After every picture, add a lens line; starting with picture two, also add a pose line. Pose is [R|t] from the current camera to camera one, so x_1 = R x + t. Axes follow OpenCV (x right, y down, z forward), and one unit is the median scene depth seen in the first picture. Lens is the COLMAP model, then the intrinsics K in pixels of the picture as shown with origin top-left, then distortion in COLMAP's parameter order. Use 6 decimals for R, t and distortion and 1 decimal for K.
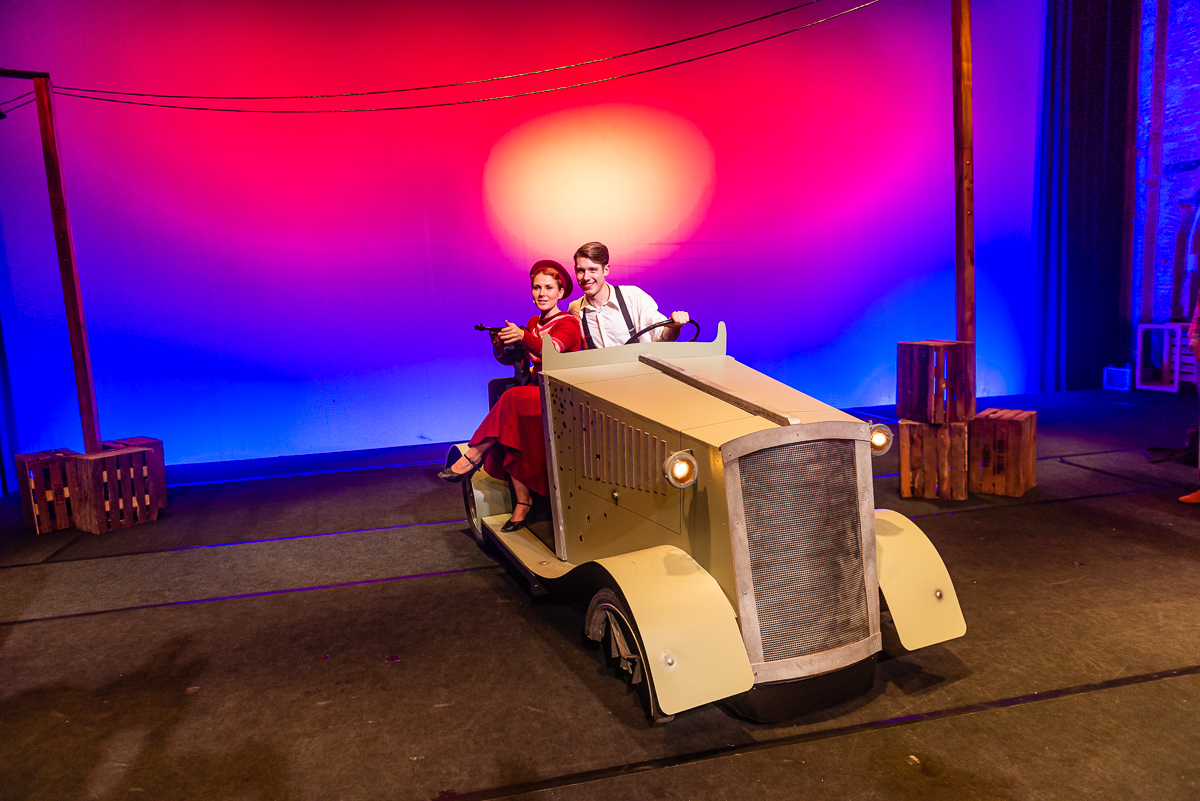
lens RADIAL K [[798.4, 0, 566.2], [0, 798.4, 416.0], [0, 0, 1]] dist [-0.004178, 0.001591]
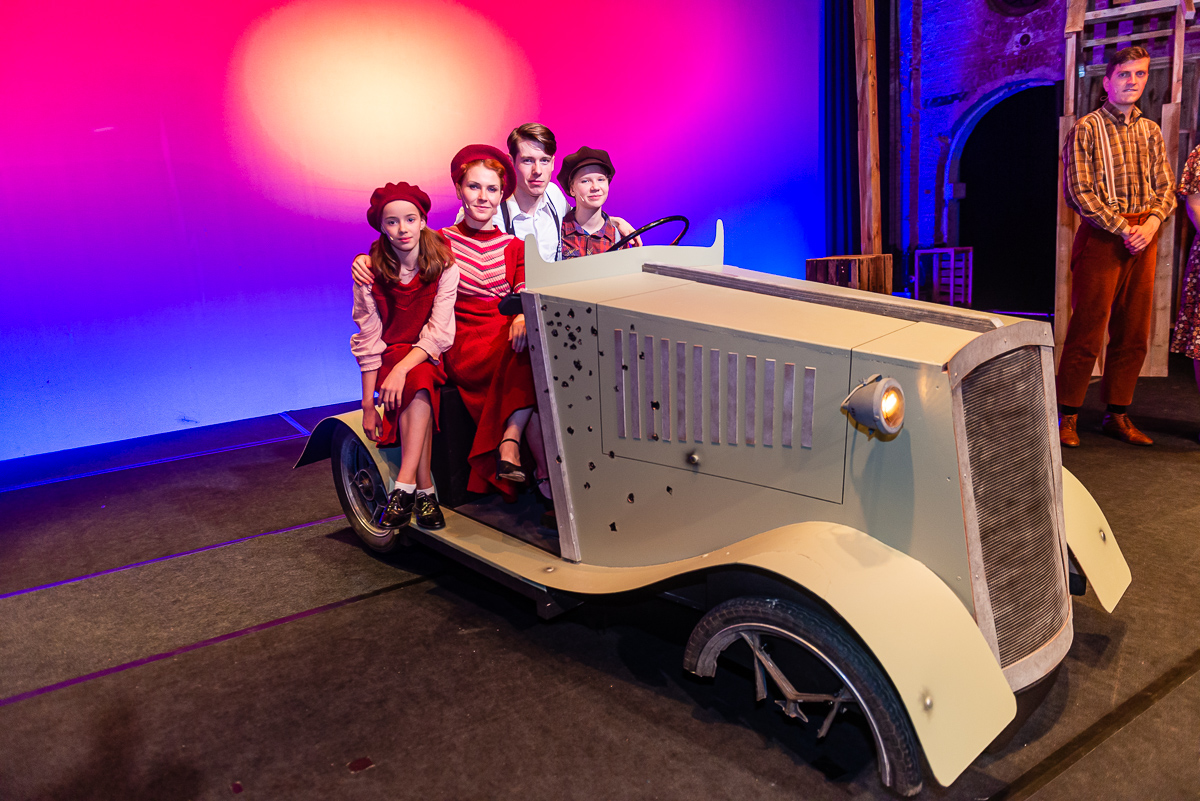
lens RADIAL K [[798.4, 0, 555.3], [0, 798.4, 410.0], [0, 0, 1]] dist [-0.004178, 0.001591]
pose [[0.935316, -0.089866, 0.342210, -0.222887], [0.076973, 0.995723, 0.051104, 0.011299], [-0.345339, -0.021458, 0.938233, 0.321873]]
